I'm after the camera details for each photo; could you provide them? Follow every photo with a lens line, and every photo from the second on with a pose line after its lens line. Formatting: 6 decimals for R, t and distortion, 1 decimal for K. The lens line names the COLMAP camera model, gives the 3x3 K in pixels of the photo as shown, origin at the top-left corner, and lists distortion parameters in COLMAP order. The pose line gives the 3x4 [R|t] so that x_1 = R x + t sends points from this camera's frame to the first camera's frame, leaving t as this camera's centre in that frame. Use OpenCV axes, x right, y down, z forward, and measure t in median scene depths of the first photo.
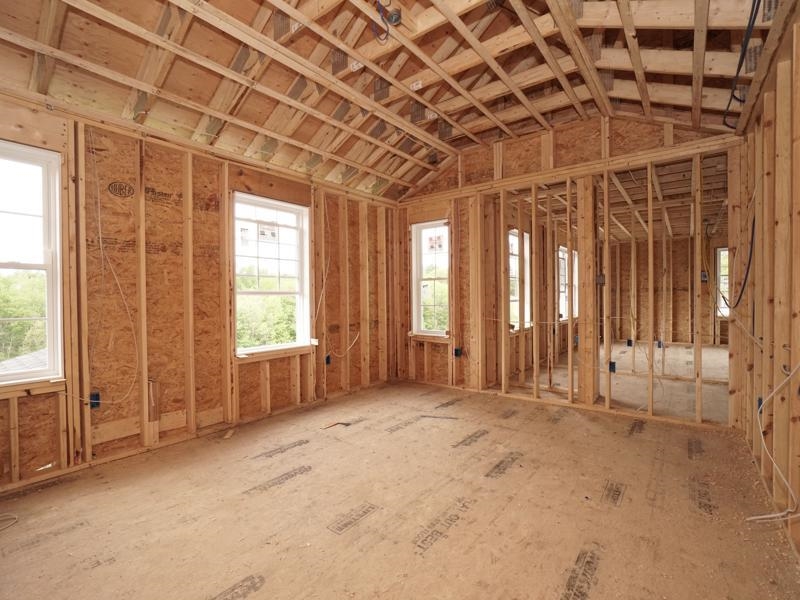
lens RADIAL K [[369.9, 0, 400.0], [0, 369.9, 300.0], [0, 0, 1]] dist [-0.001393, -0.000103]
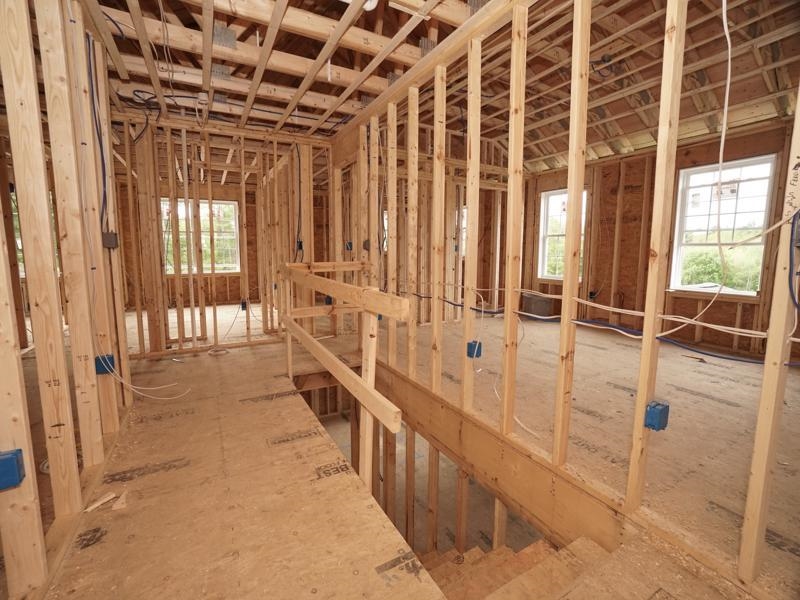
lens RADIAL K [[349.8, 0, 395.6], [0, 349.8, 296.5], [0, 0, 1]] dist [-0.056103, 0.015873]
pose [[-0.391691, 0.120563, -0.912164, 1.222438], [-0.010057, 0.990758, 0.135269, 0.012536], [0.920042, 0.062158, -0.386859, 0.576343]]
